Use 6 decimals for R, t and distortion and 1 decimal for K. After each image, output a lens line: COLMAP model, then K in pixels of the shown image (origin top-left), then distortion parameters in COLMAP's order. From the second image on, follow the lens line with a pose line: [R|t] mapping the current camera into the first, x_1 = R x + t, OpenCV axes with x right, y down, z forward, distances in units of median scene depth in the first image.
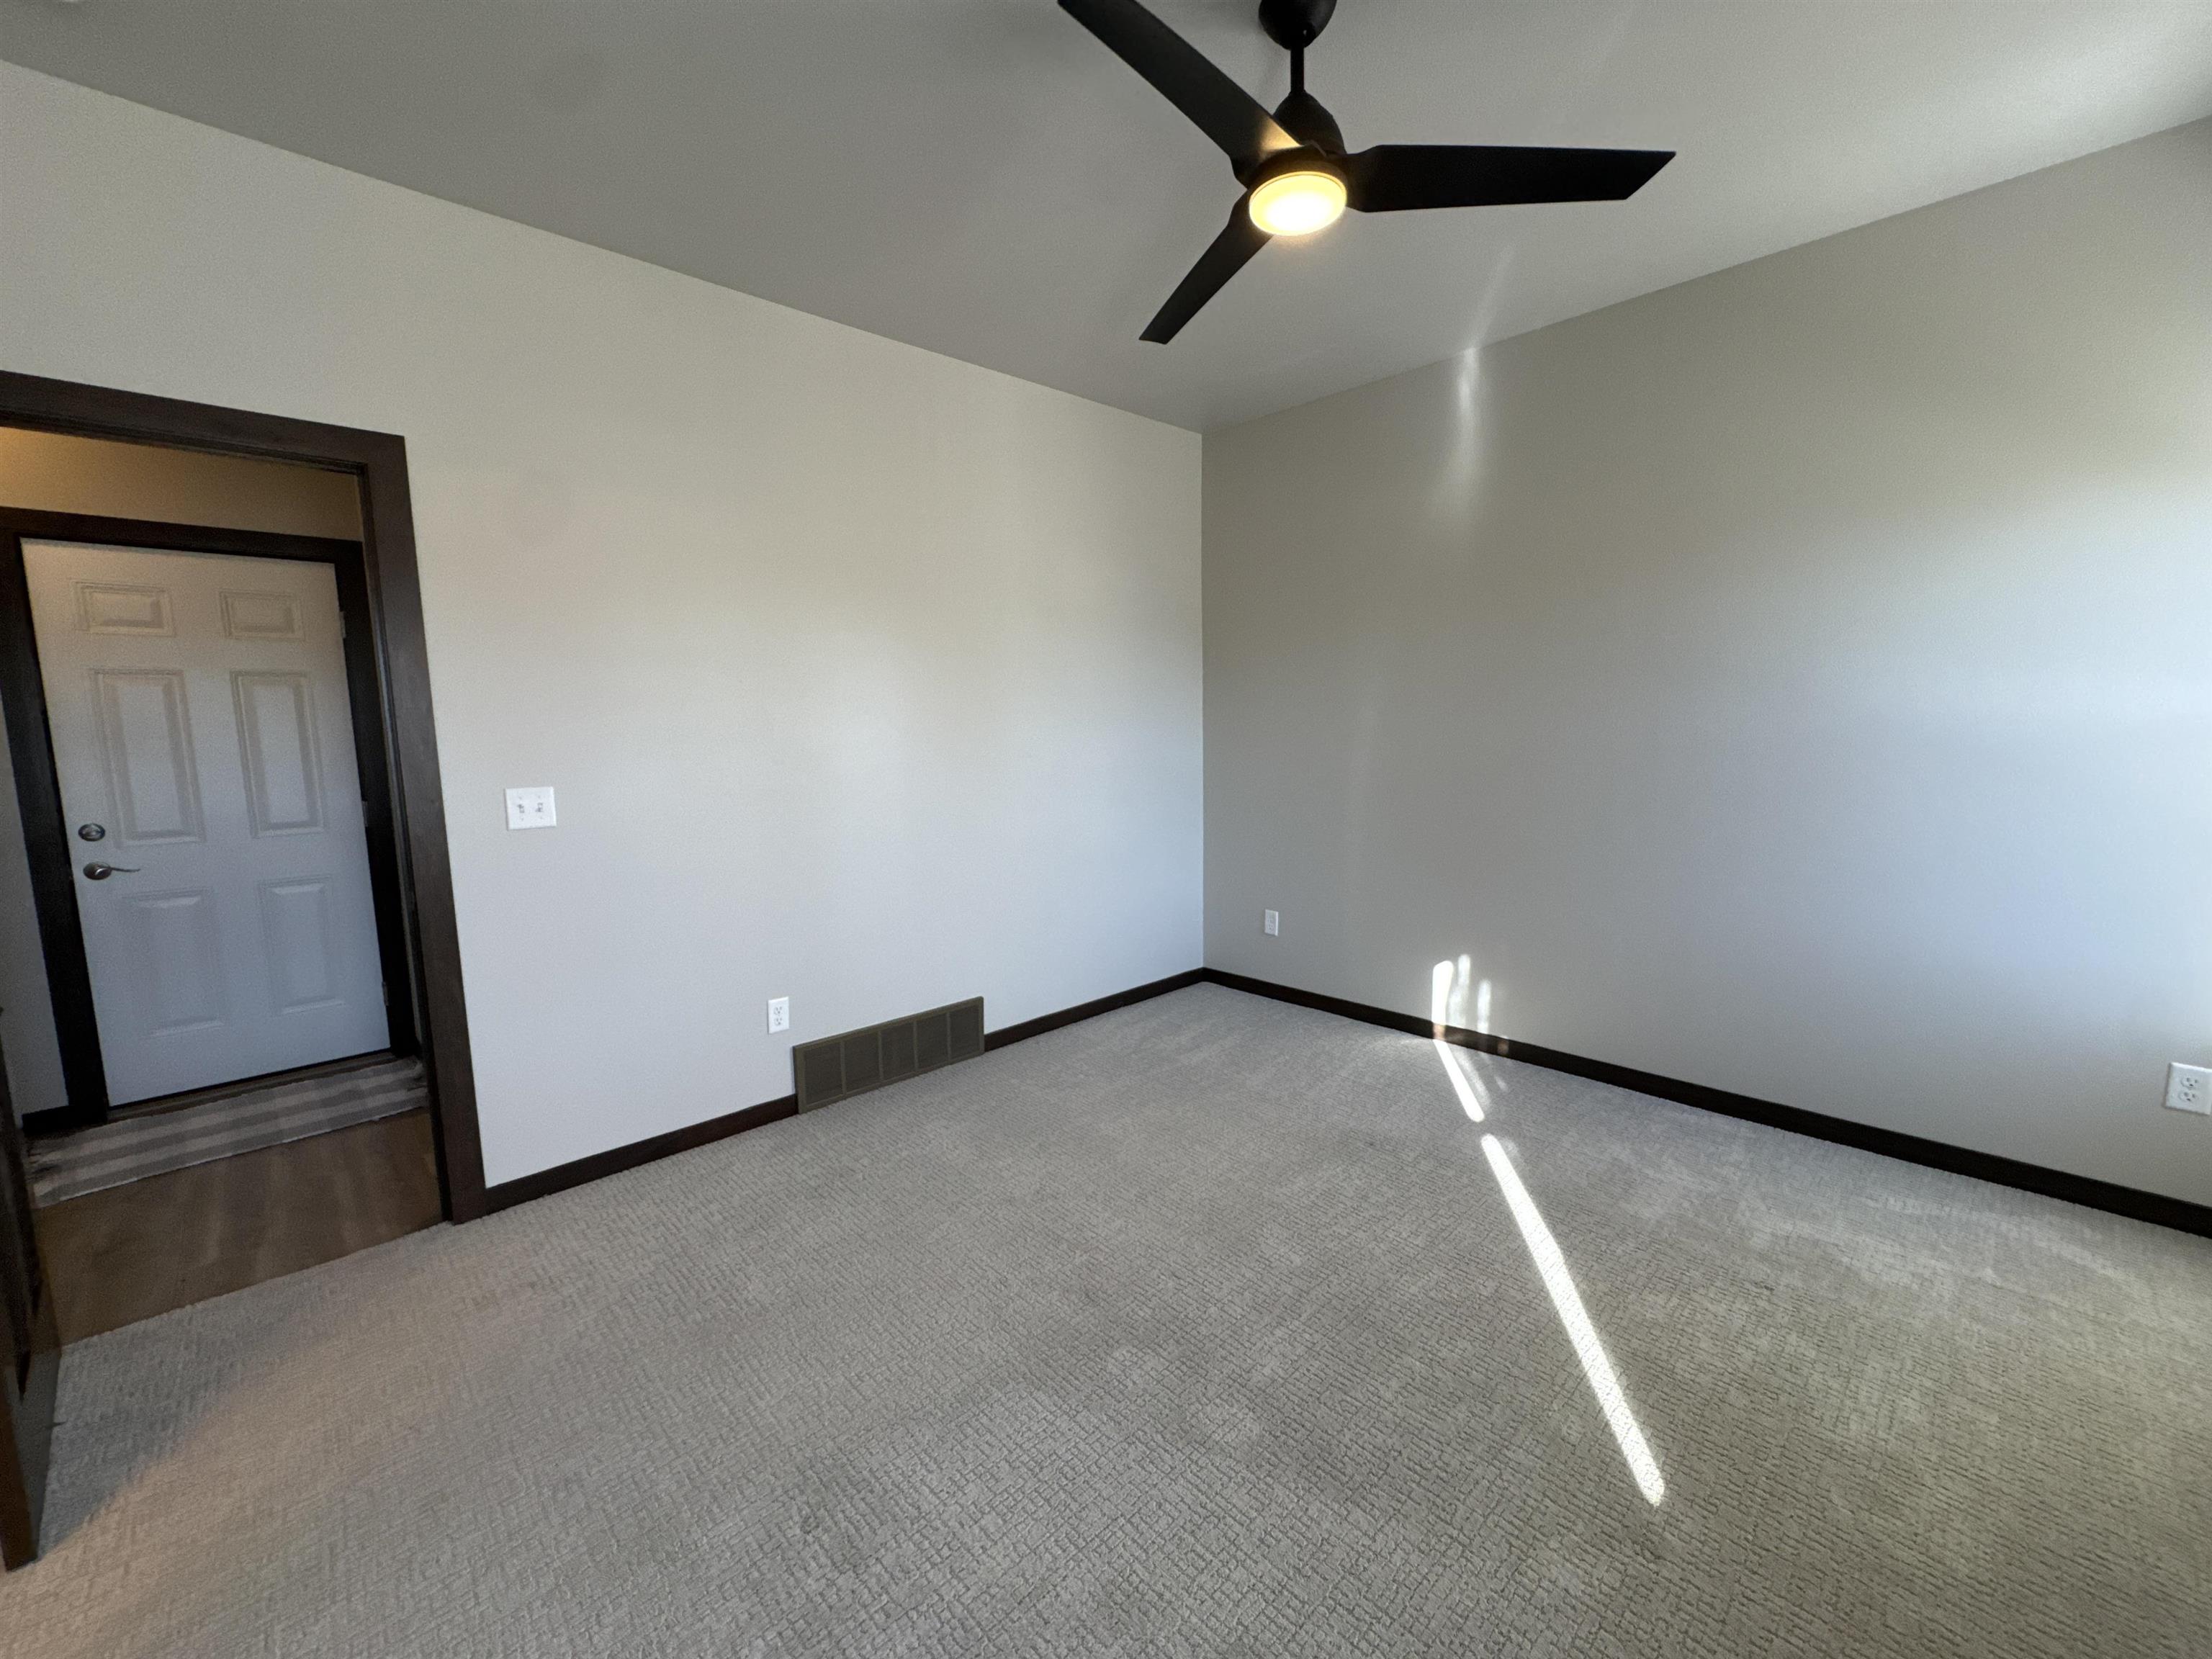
lens RADIAL K [[887.1, 0, 1100.6], [0, 887.1, 825.3], [0, 0, 1]] dist [-0.003624, -0.000966]
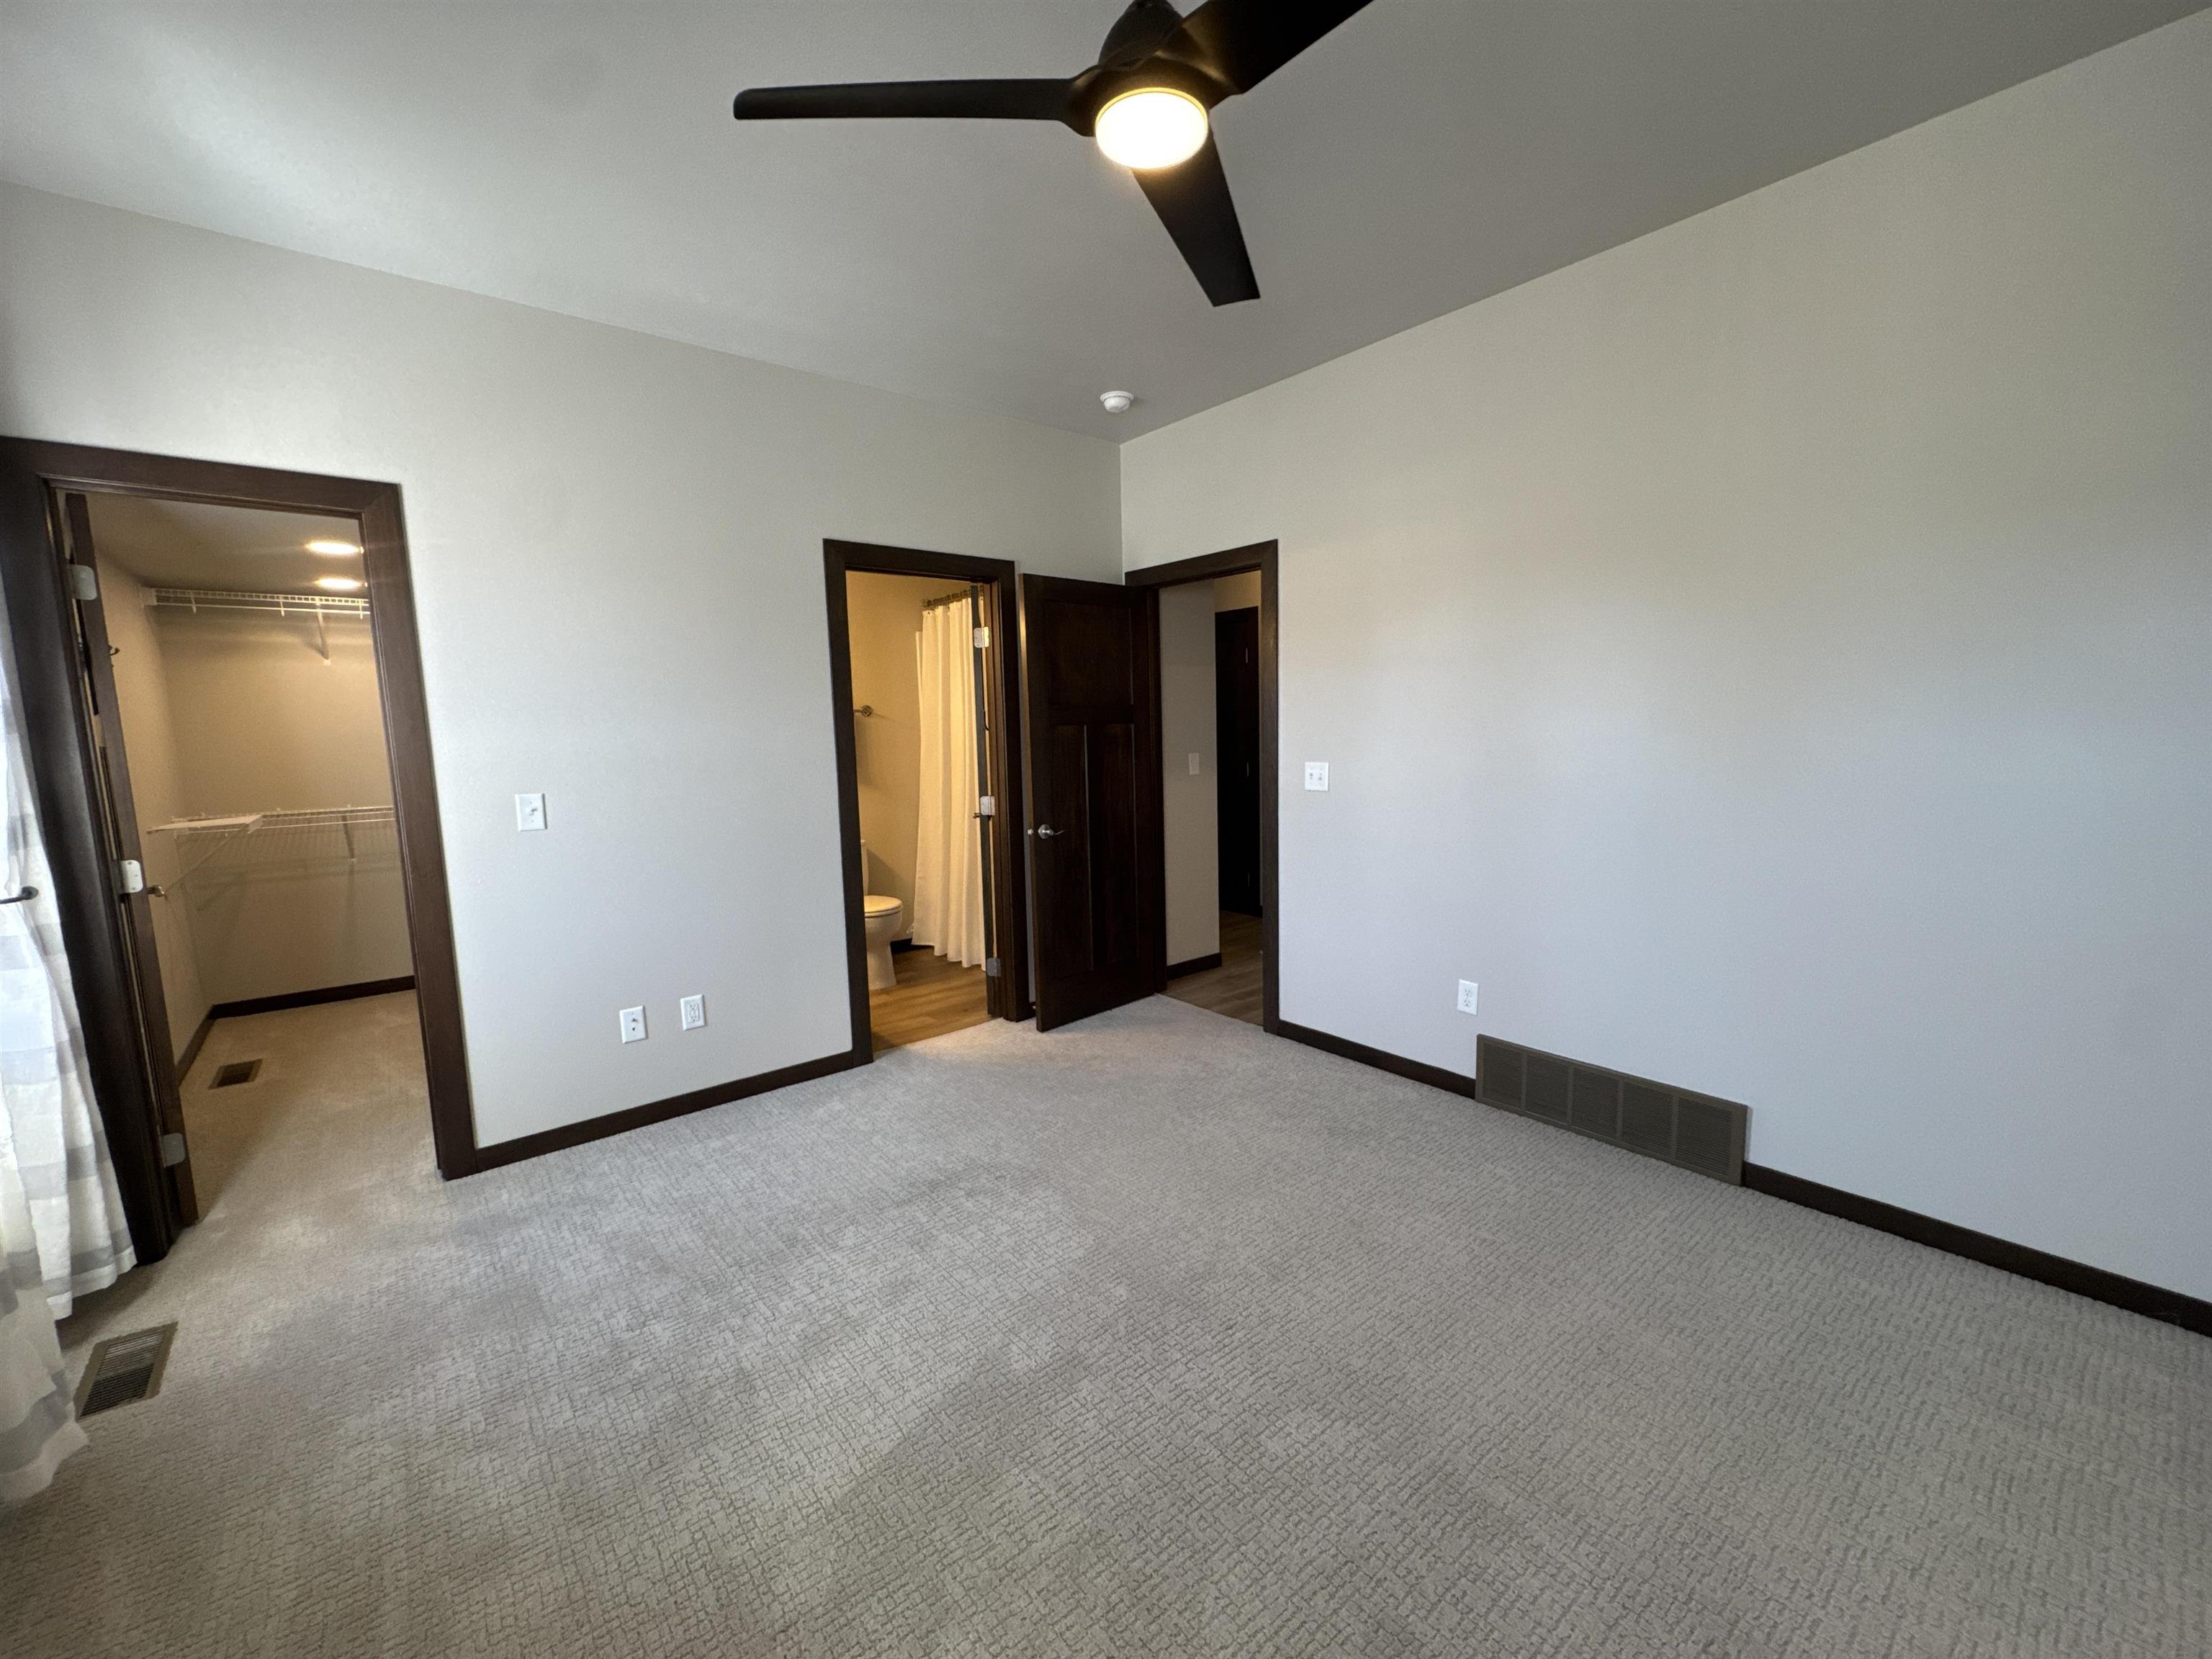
lens RADIAL K [[887.1, 0, 1098.5], [0, 887.1, 822.1], [0, 0, 1]] dist [-0.003624, -0.000966]
pose [[-0.087981, 0.126191, -0.988097, 0.671351], [-0.083655, 0.987503, 0.133564, -0.089580], [0.992603, 0.094411, -0.076325, 0.632187]]
